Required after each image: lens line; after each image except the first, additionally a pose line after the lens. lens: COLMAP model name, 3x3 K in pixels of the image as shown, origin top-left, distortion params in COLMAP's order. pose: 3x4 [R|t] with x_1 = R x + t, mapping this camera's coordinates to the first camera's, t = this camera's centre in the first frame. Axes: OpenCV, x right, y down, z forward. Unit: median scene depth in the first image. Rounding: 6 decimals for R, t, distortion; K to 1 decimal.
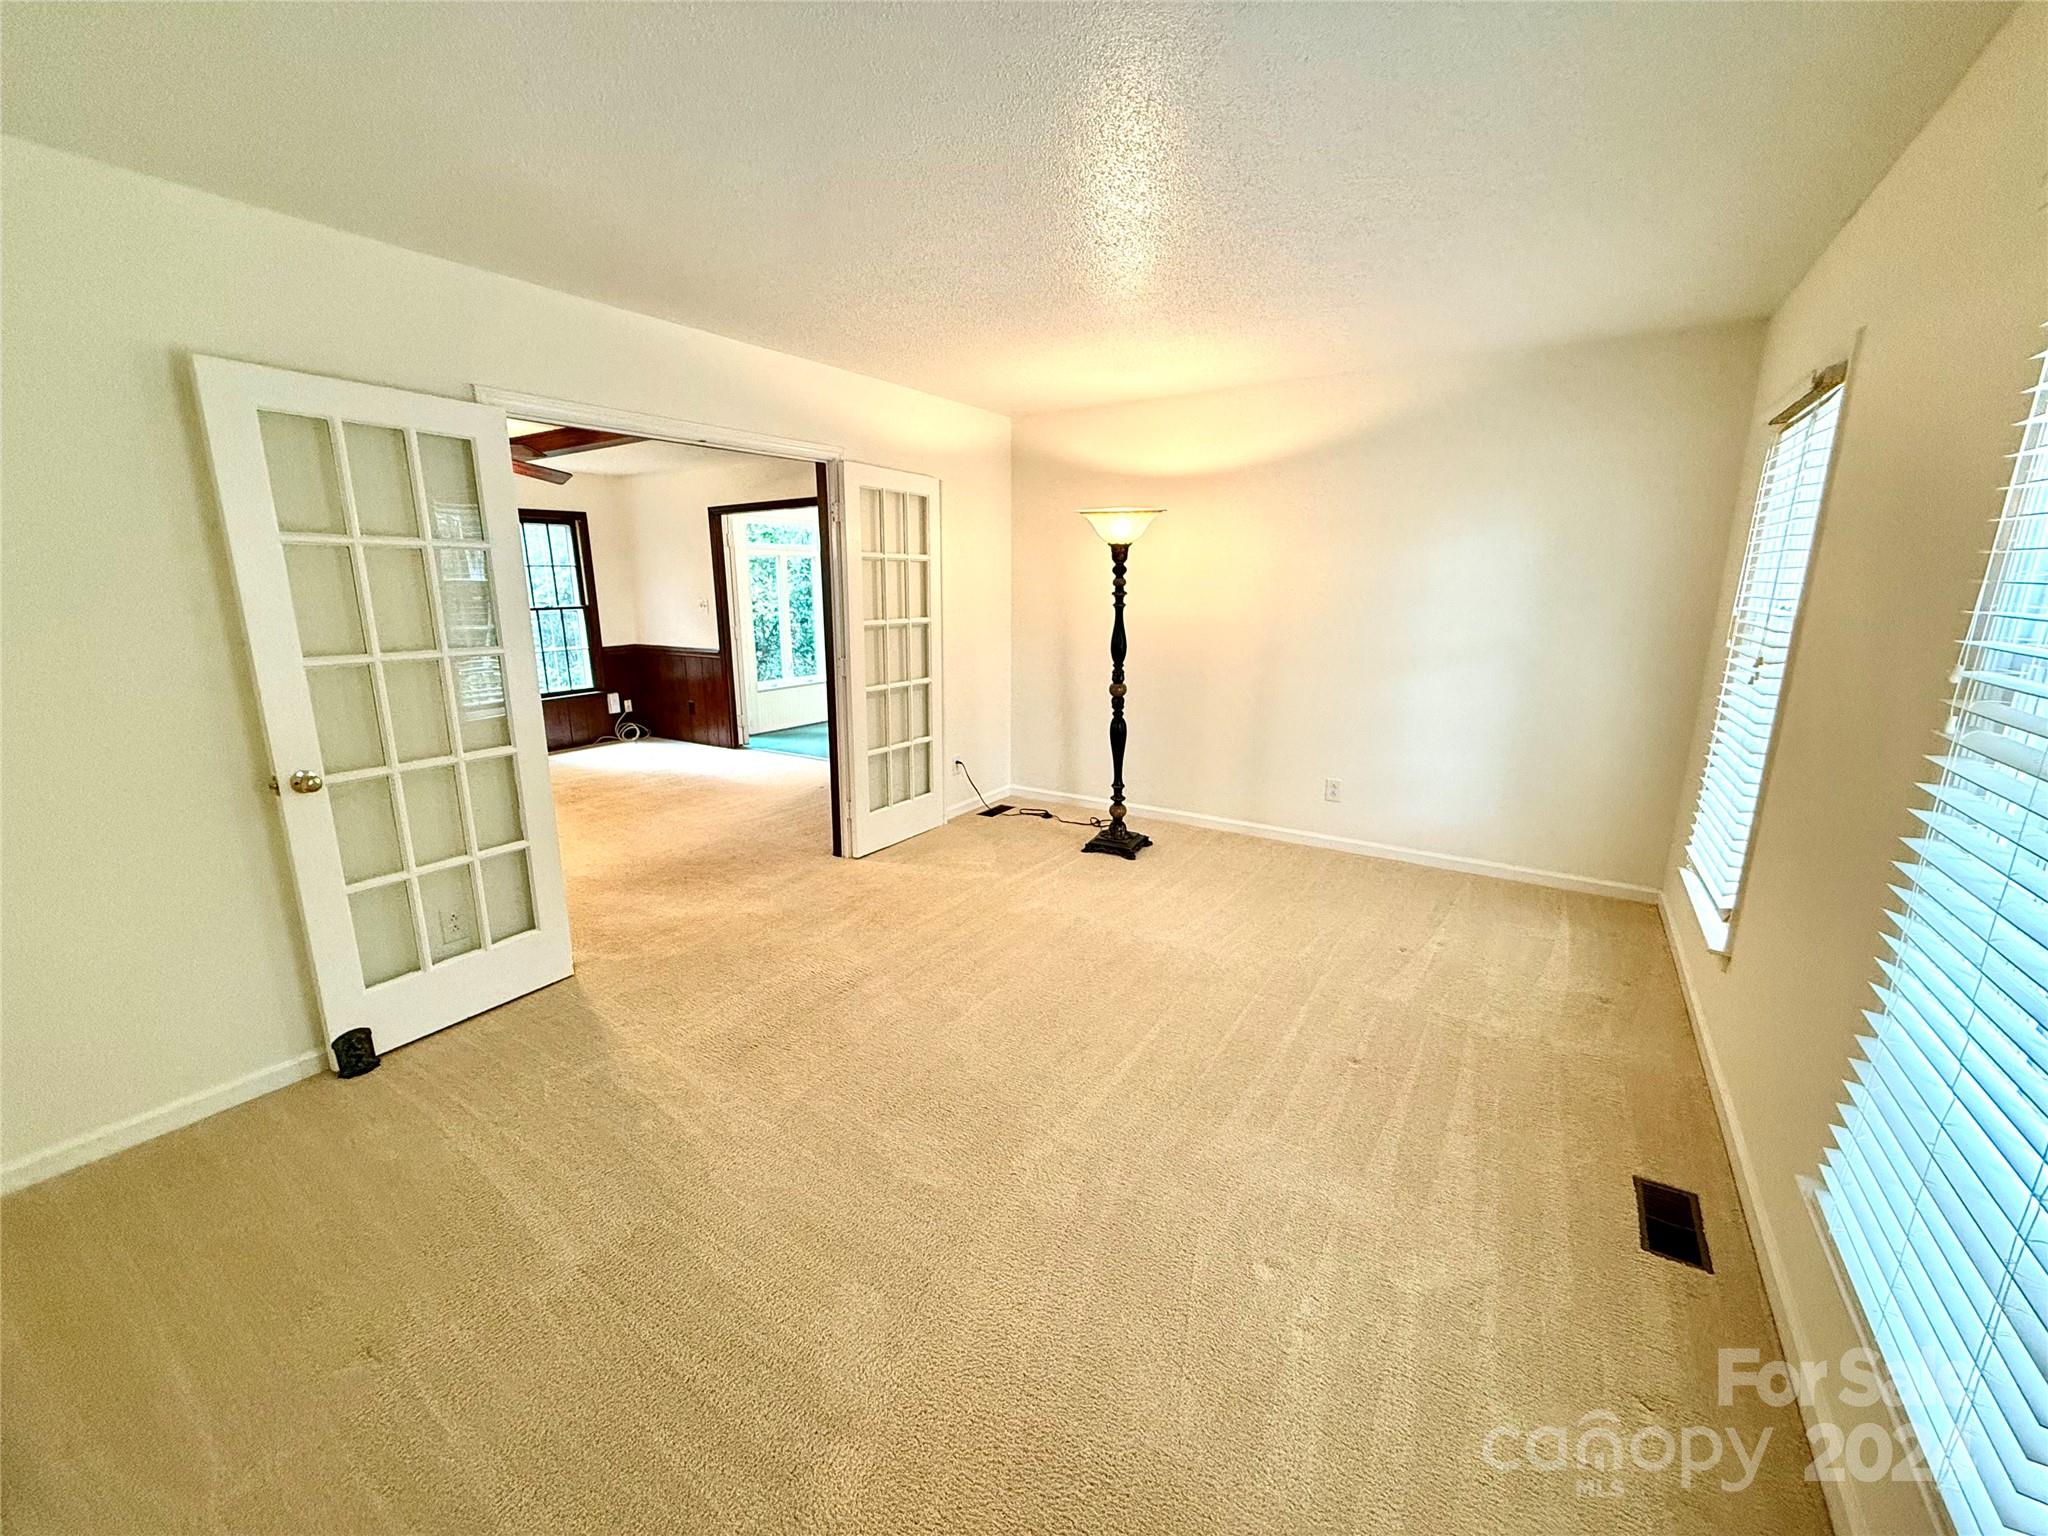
lens RADIAL K [[818.3, 0, 1024.0], [0, 818.3, 768.0], [0, 0, 1]] dist [-0.008702, -0.000178]
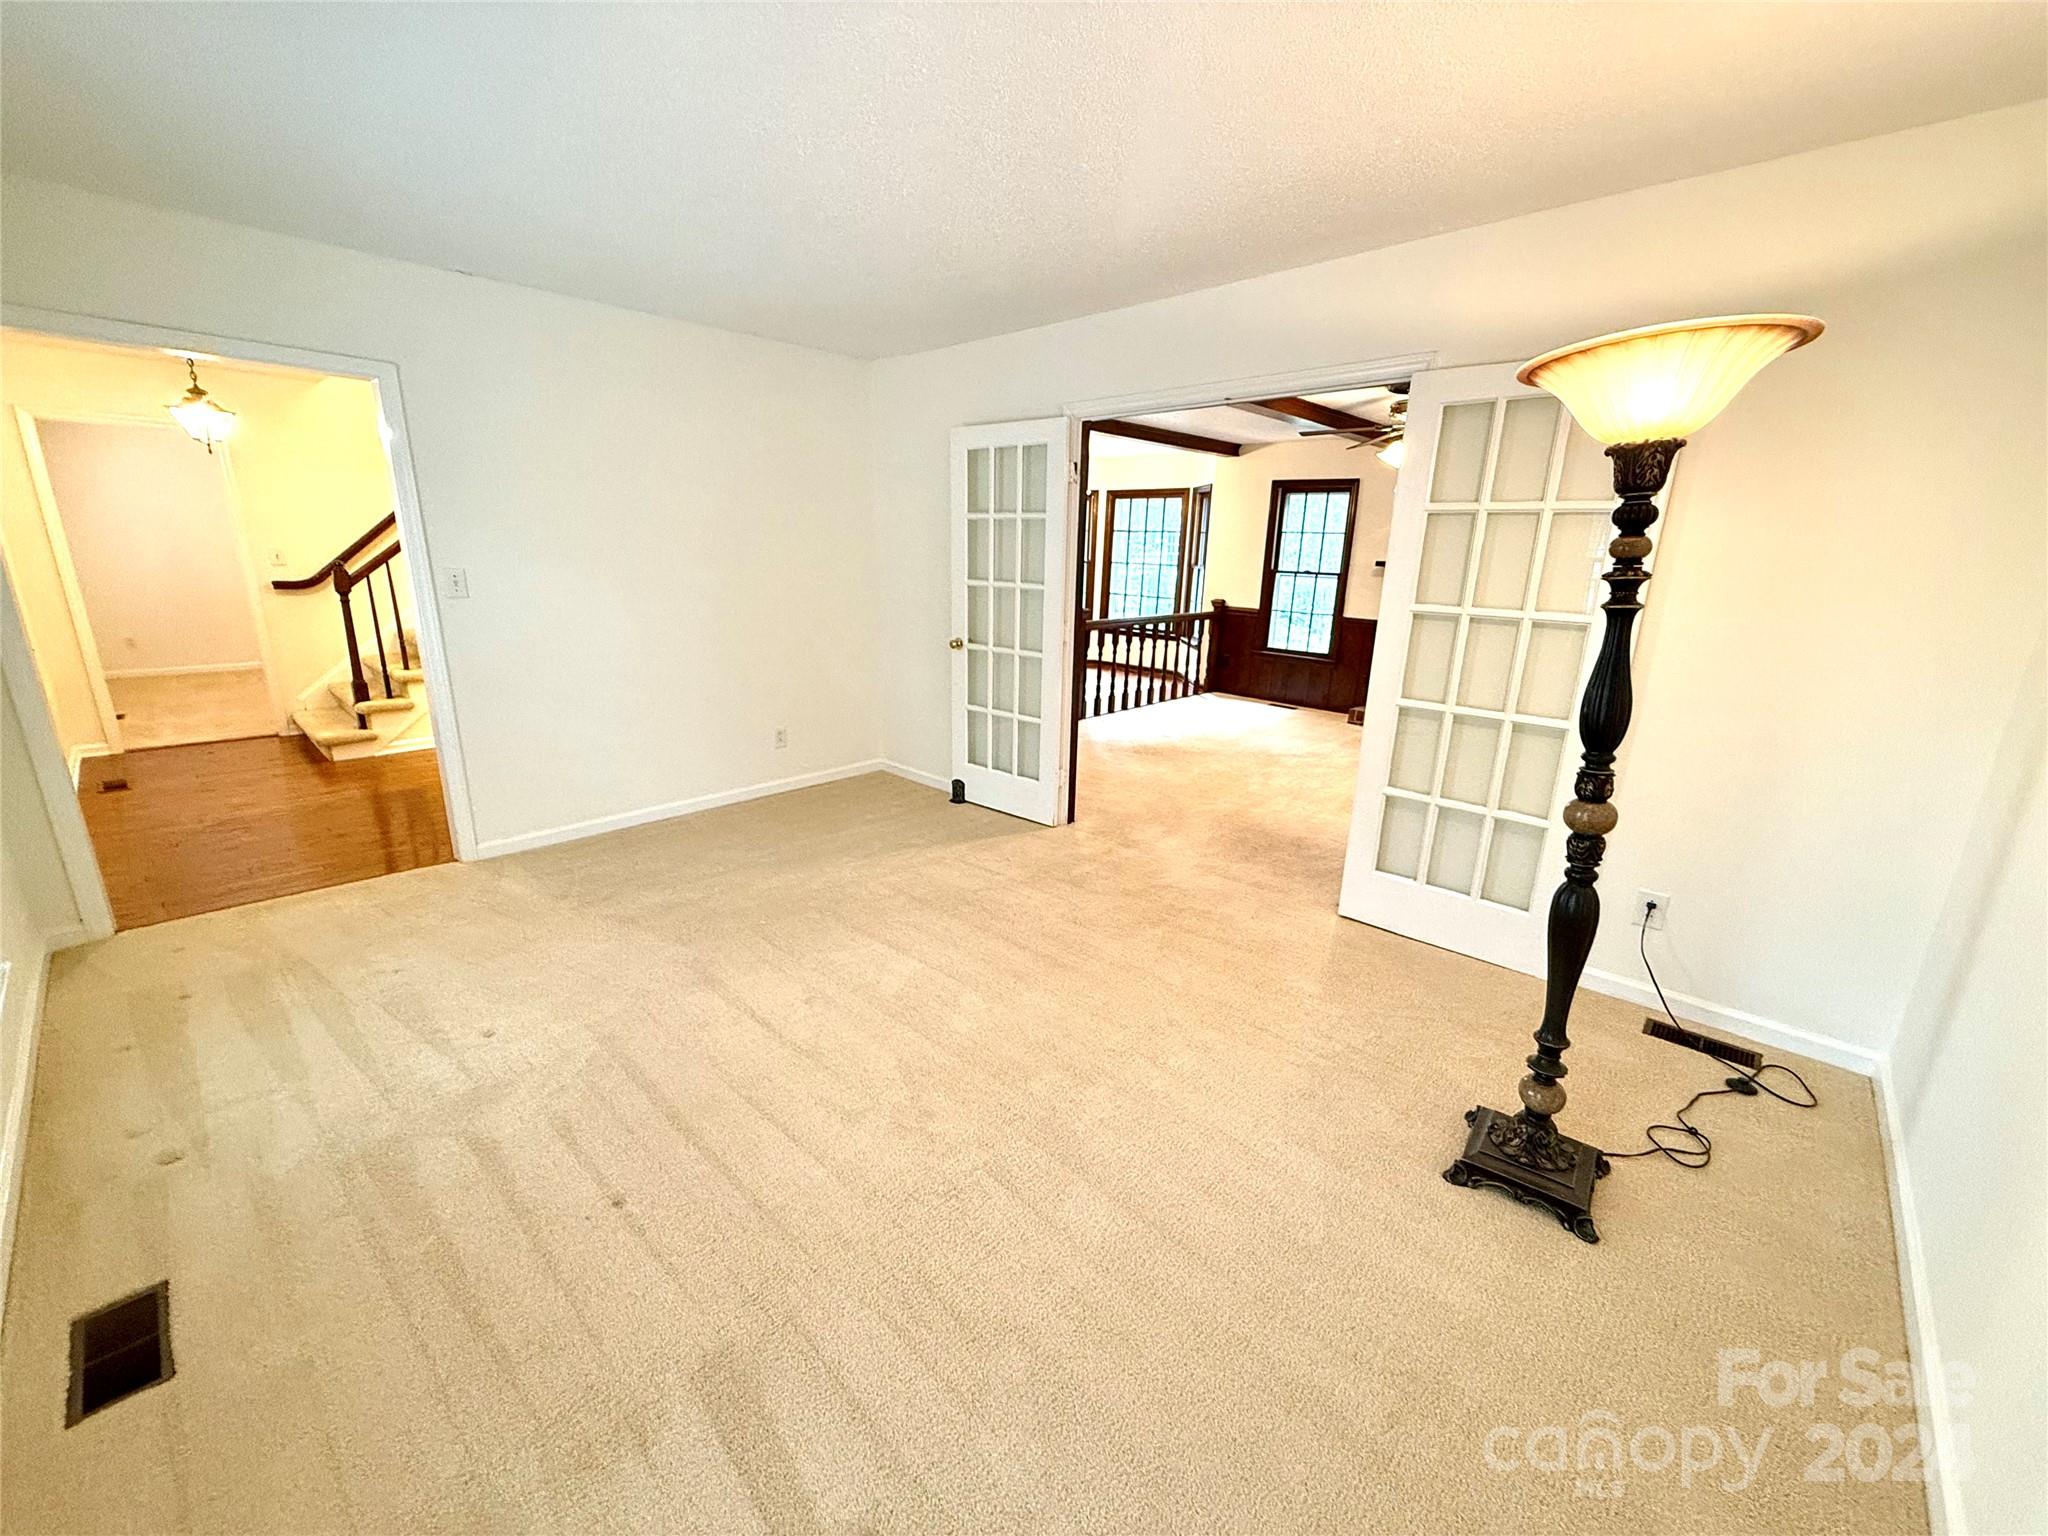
lens RADIAL K [[818.3, 0, 1024.0], [0, 818.3, 768.0], [0, 0, 1]] dist [-0.008702, -0.000178]
pose [[-0.189479, 0.252059, -0.948981, 0.578482], [-0.238759, 0.925652, 0.293534, -0.180784], [0.952414, 0.282196, -0.115210, 0.825337]]
